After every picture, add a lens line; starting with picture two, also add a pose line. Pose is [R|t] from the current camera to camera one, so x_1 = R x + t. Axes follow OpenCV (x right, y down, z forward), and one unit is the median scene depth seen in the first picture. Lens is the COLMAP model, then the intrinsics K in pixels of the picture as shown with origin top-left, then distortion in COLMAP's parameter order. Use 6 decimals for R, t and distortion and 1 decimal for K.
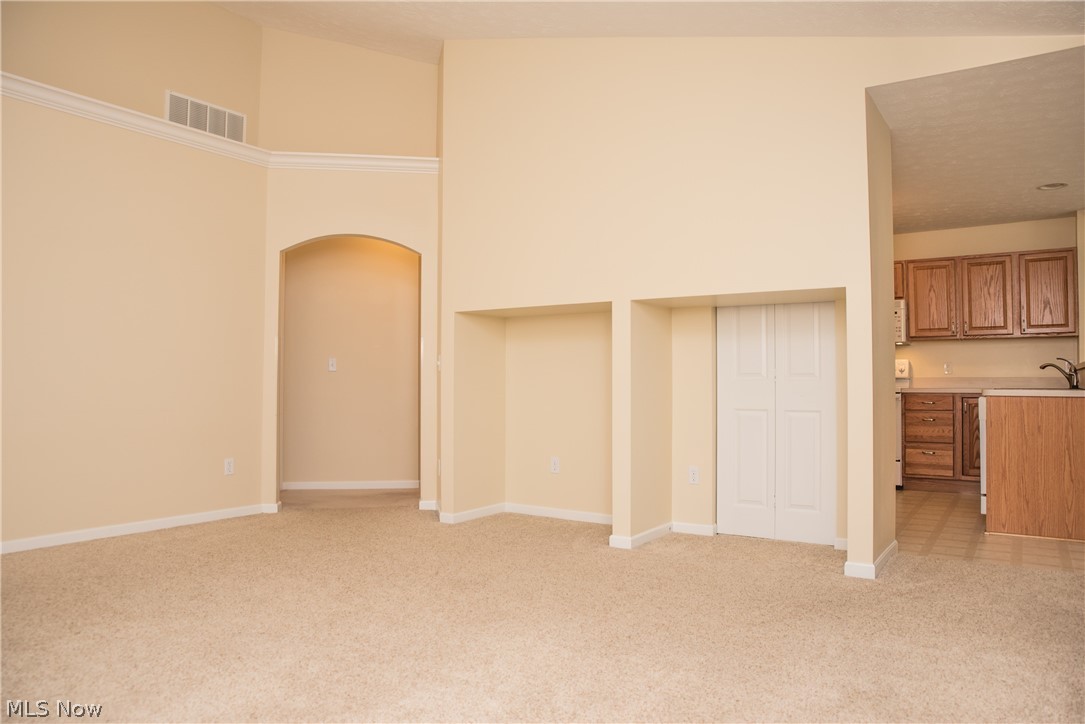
lens RADIAL K [[743.2, 0, 536.8], [0, 743.2, 357.0], [0, 0, 1]] dist [-0.129350, 0.097123]
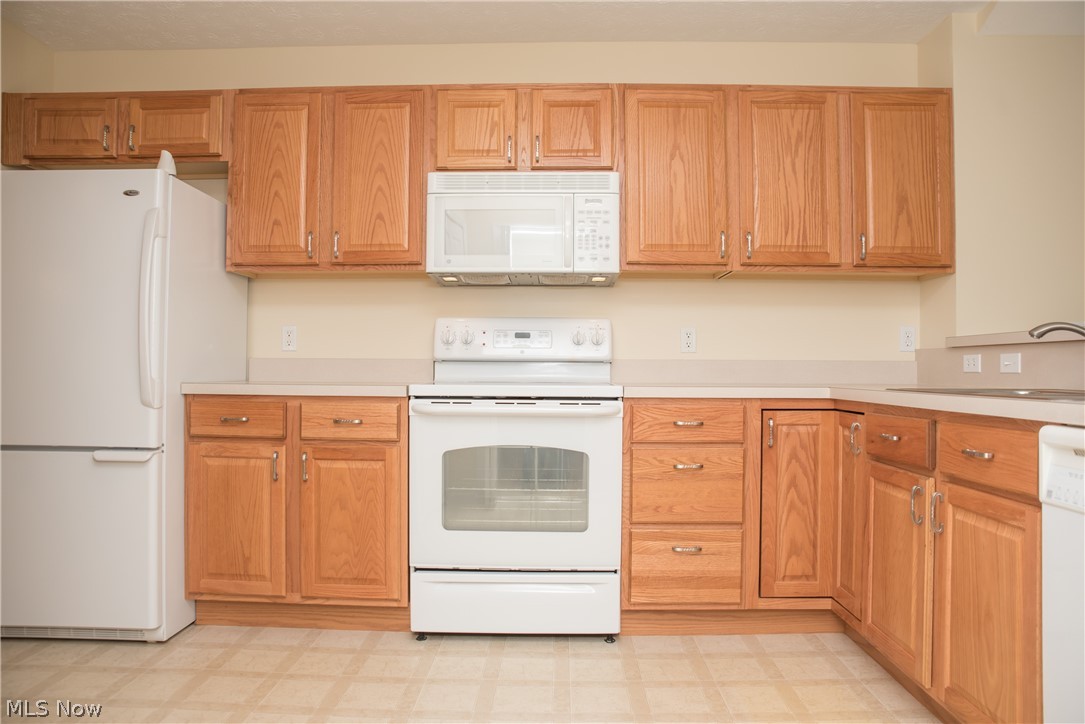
lens RADIAL K [[743.2, 0, 536.8], [0, 743.2, 357.0], [0, 0, 1]] dist [-0.129350, 0.097123]
pose [[0.842360, 0.007316, 0.538865, 0.253914], [-0.019997, 0.999644, 0.017686, 0.021477], [-0.538544, -0.025673, 0.842206, 0.700027]]
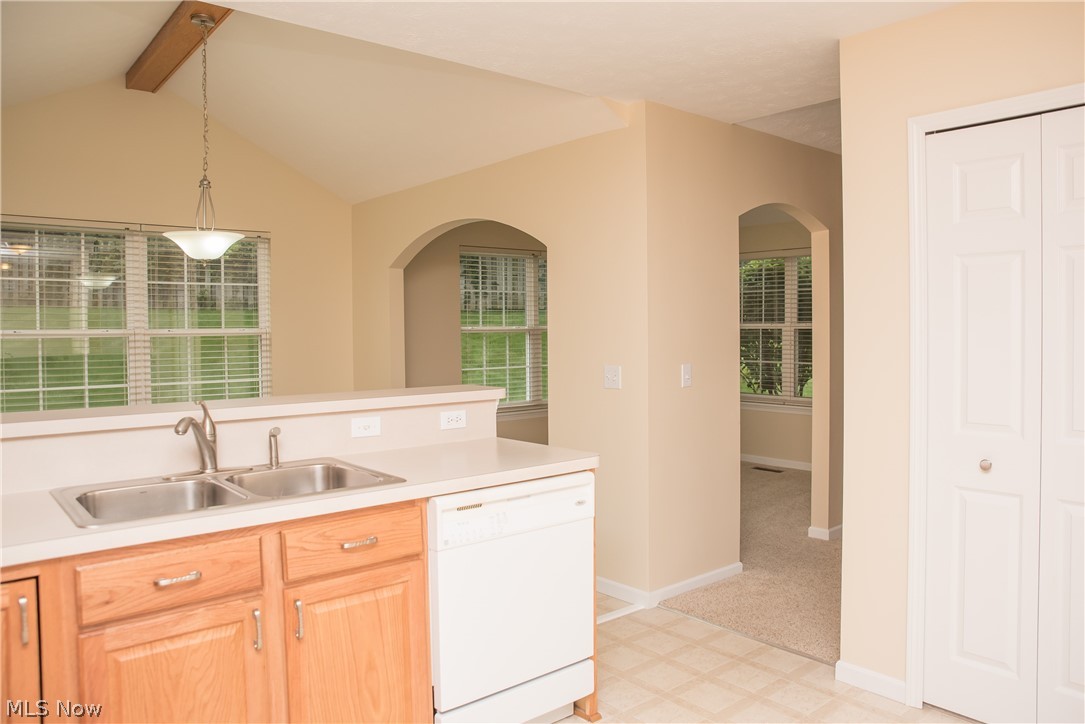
lens RADIAL K [[766.4, 0, 542.5], [0, 766.4, 358.2], [0, 0, 1]] dist [-0.127698, 0.095072]
pose [[-0.965153, -0.012202, 0.261403, 0.368417], [-0.009951, 0.999901, 0.009933, -0.021557], [-0.261498, 0.006986, -0.965179, 1.101845]]
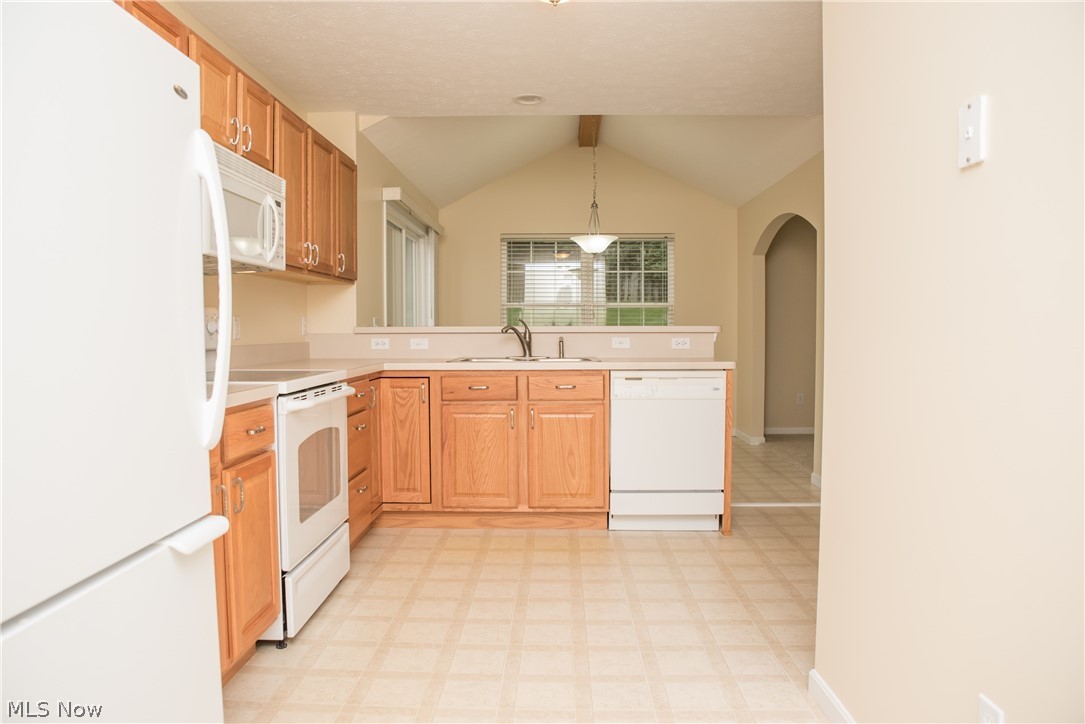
lens RADIAL K [[766.4, 0, 542.5], [0, 766.4, 358.2], [0, 0, 1]] dist [-0.127698, 0.095072]
pose [[-0.548986, -0.035849, 0.835063, 0.013865], [-0.029023, 0.999295, 0.023819, 0.019518], [-0.835328, -0.011160, -0.549639, 1.182568]]
